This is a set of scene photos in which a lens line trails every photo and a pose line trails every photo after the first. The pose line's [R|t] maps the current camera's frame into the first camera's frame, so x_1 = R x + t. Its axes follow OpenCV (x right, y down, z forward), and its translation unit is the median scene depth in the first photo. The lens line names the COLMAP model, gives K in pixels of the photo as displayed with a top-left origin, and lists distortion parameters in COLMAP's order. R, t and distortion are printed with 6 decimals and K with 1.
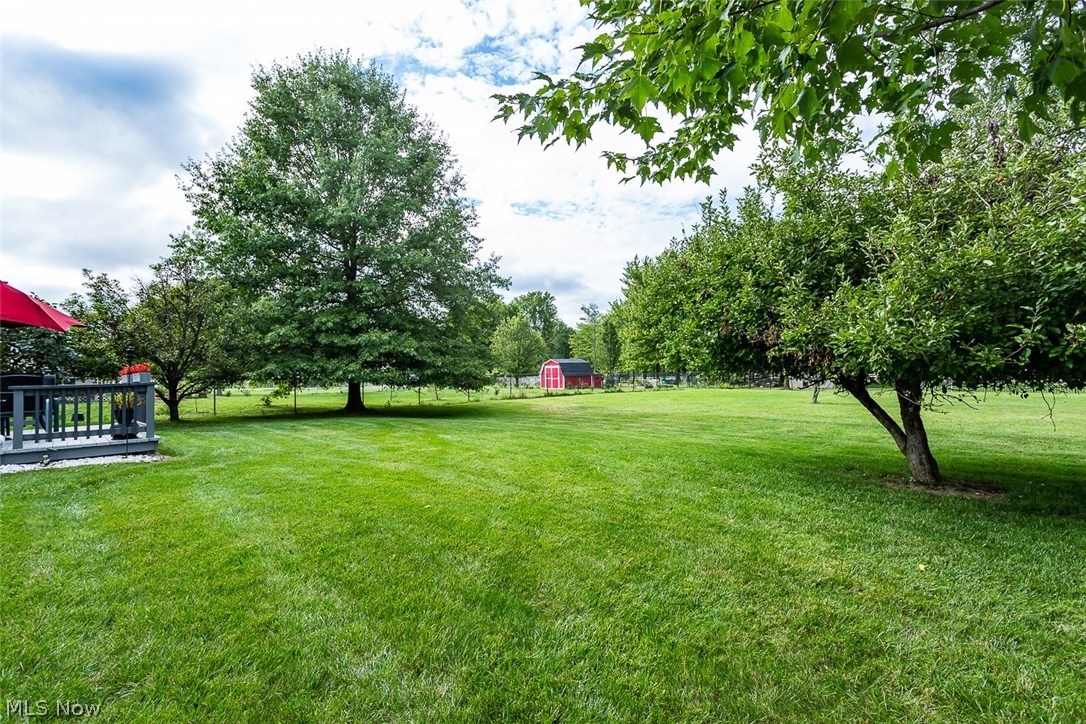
lens RADIAL K [[495.9, 0, 545.1], [0, 495.9, 359.1], [0, 0, 1]] dist [-0.003865, -0.000207]
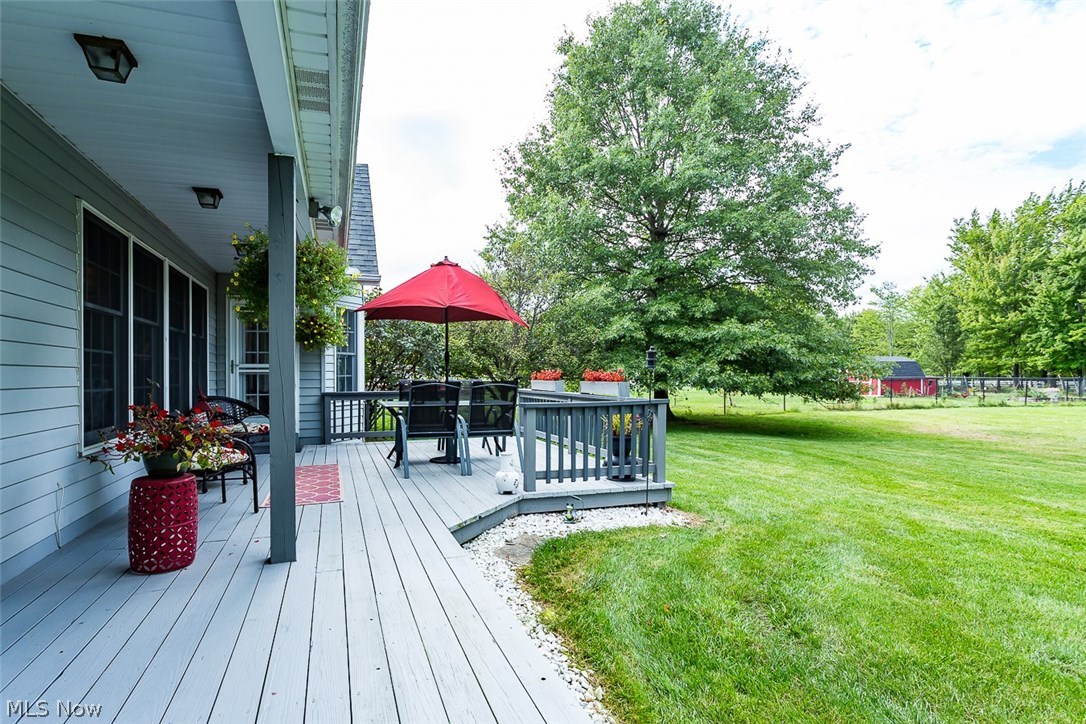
lens RADIAL K [[556.4, 0, 540.4], [0, 556.4, 363.6], [0, 0, 1]] dist [0.002665, 0.000218]
pose [[0.895313, 0.010867, -0.445304, -0.163258], [-0.004166, 0.999863, 0.016025, -0.002325], [0.445417, -0.012492, 0.895236, 0.076522]]
